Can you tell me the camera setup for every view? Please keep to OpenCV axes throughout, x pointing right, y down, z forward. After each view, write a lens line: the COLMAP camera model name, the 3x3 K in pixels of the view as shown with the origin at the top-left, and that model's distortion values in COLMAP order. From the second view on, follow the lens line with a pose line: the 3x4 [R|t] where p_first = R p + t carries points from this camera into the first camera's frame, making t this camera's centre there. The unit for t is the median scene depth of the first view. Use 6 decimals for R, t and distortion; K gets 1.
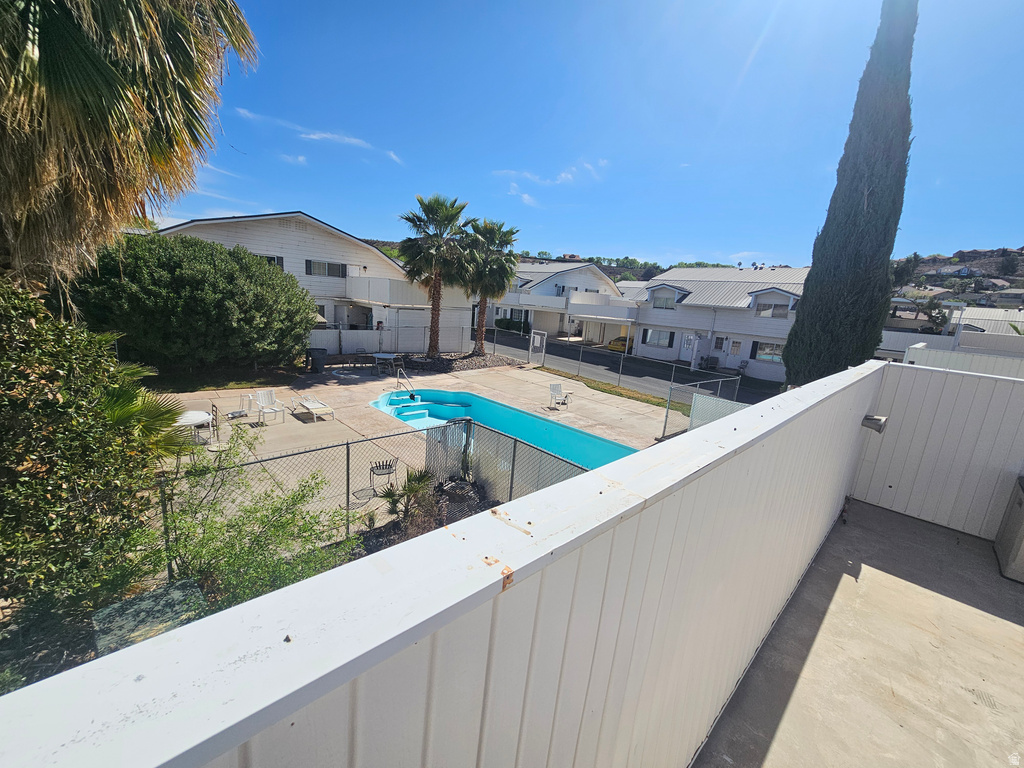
lens RADIAL K [[418.8, 0, 508.7], [0, 418.8, 384.8], [0, 0, 1]] dist [0.001316, -0.000192]
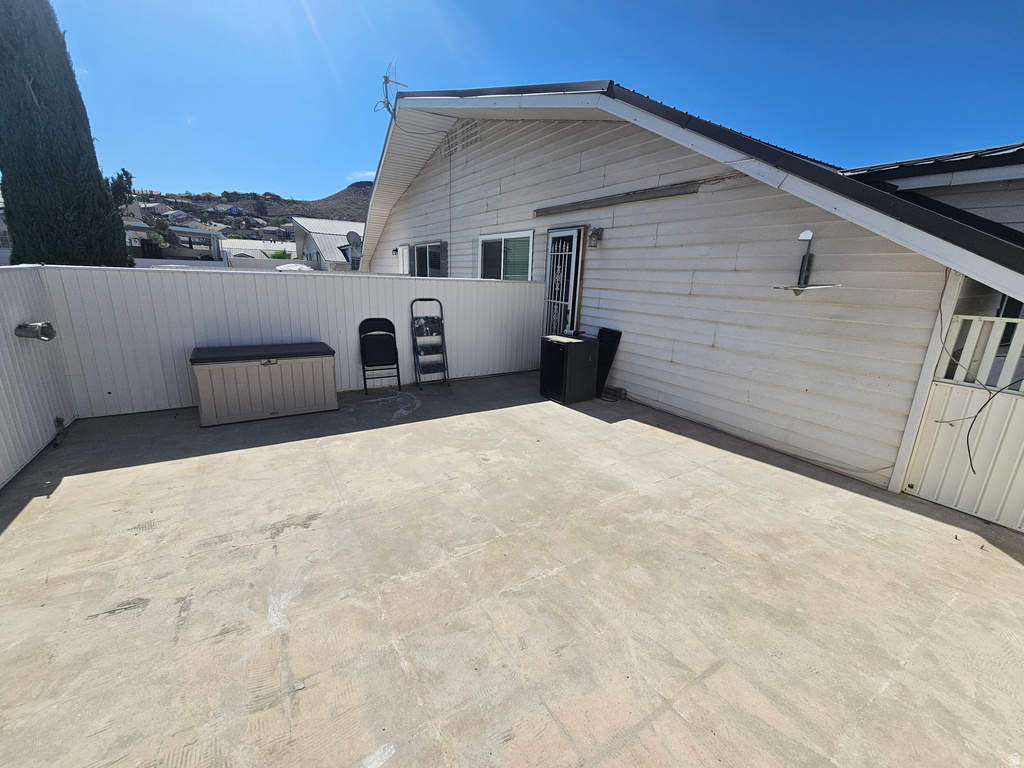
lens RADIAL K [[418.8, 0, 508.3], [0, 418.8, 386.8], [0, 0, 1]] dist [0.001316, -0.000192]
pose [[0.218663, -0.321366, 0.921363, 0.036940], [0.181679, 0.941111, 0.285137, 0.021202], [-0.958738, 0.105044, 0.264171, -0.031890]]
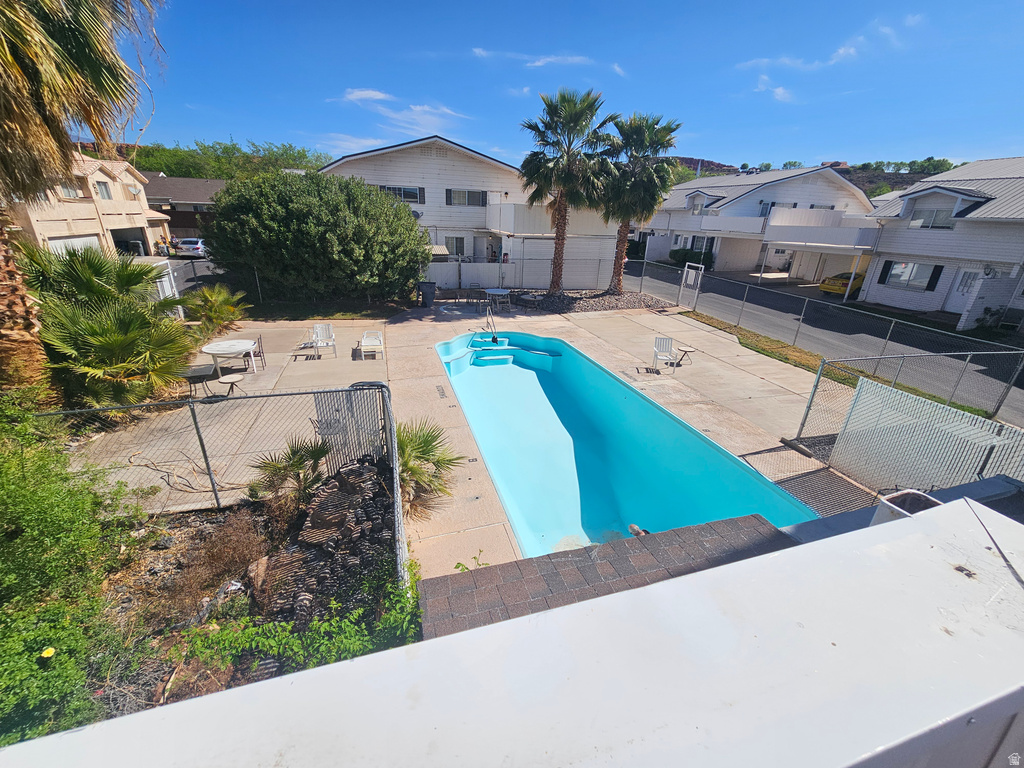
lens RADIAL K [[418.8, 0, 515.6], [0, 418.8, 381.3], [0, 0, 1]] dist [0.001316, -0.000192]
pose [[0.890577, 0.122249, -0.438096, 0.151708], [-0.058912, 0.986092, 0.155408, -0.017974], [0.451002, -0.112594, 0.885393, 0.162634]]
